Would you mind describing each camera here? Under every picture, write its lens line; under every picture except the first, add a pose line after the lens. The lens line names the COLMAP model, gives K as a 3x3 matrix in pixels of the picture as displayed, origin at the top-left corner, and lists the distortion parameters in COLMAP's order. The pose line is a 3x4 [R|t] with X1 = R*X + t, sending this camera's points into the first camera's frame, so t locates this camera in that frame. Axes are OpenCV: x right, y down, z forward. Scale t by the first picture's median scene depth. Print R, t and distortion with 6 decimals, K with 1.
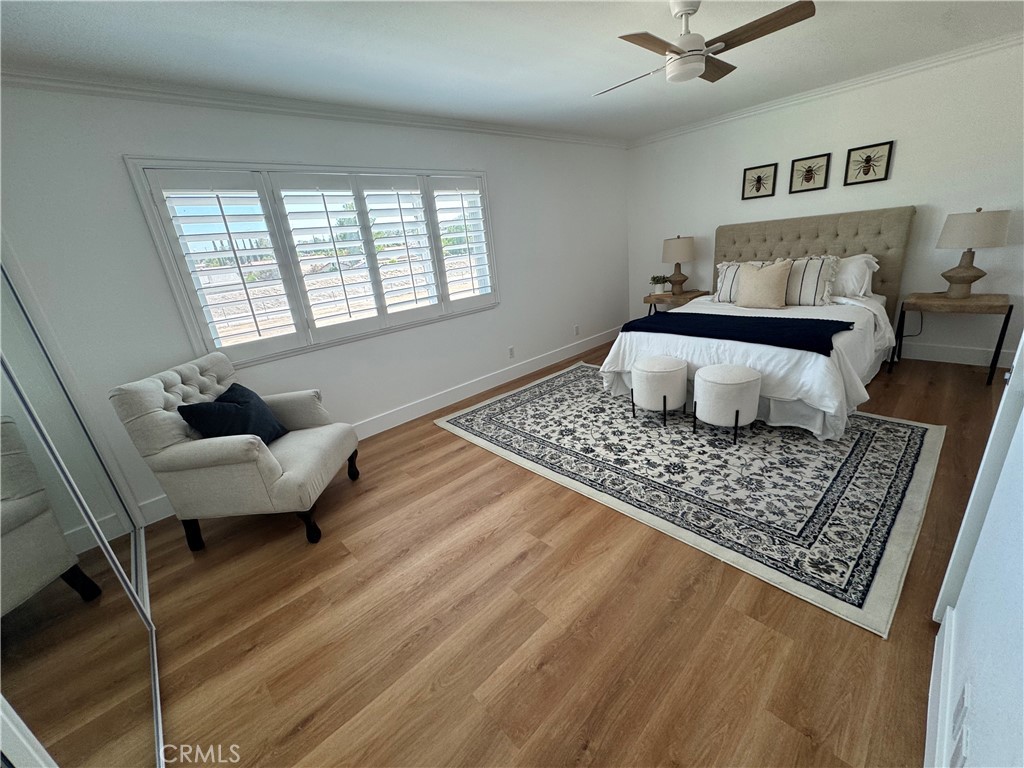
lens RADIAL K [[406.2, 0, 512.0], [0, 406.2, 384.0], [0, 0, 1]] dist [-0.000400, 0.000110]
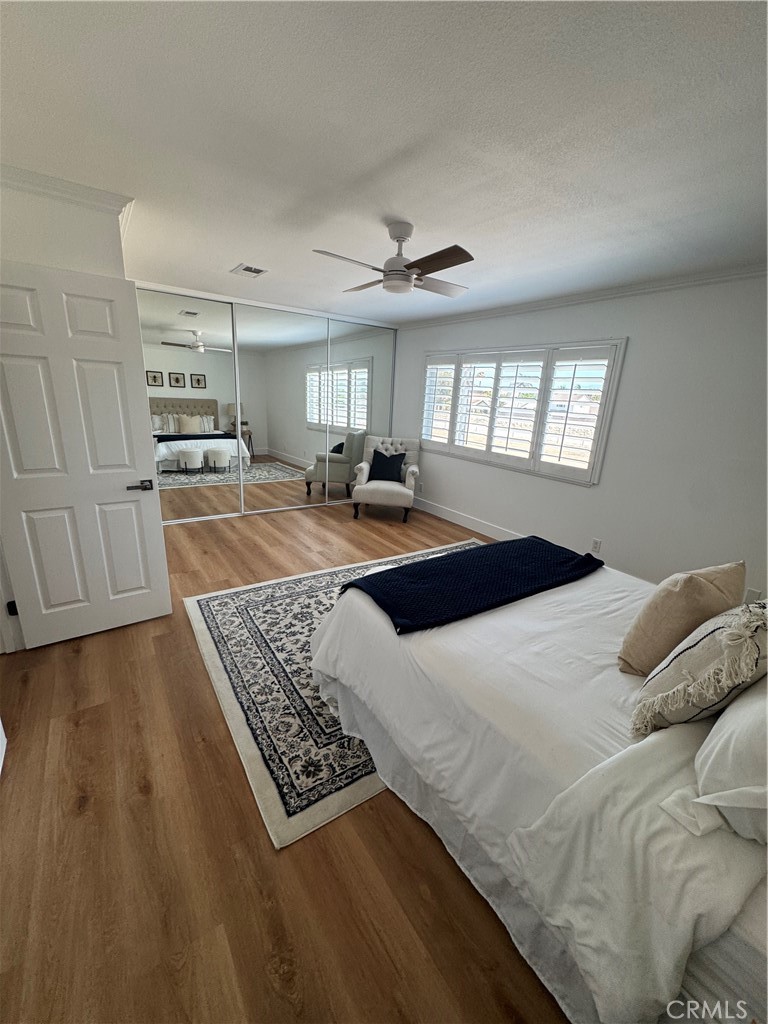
lens RADIAL K [[406.2, 0, 384.0], [0, 406.2, 512.0], [0, 0, 1]] dist [-0.000400, 0.000110]
pose [[-0.144372, 0.367193, -0.918872, 1.582801], [-0.361117, 0.845005, 0.394413, -0.606716], [0.921277, 0.388763, 0.010605, 1.096349]]
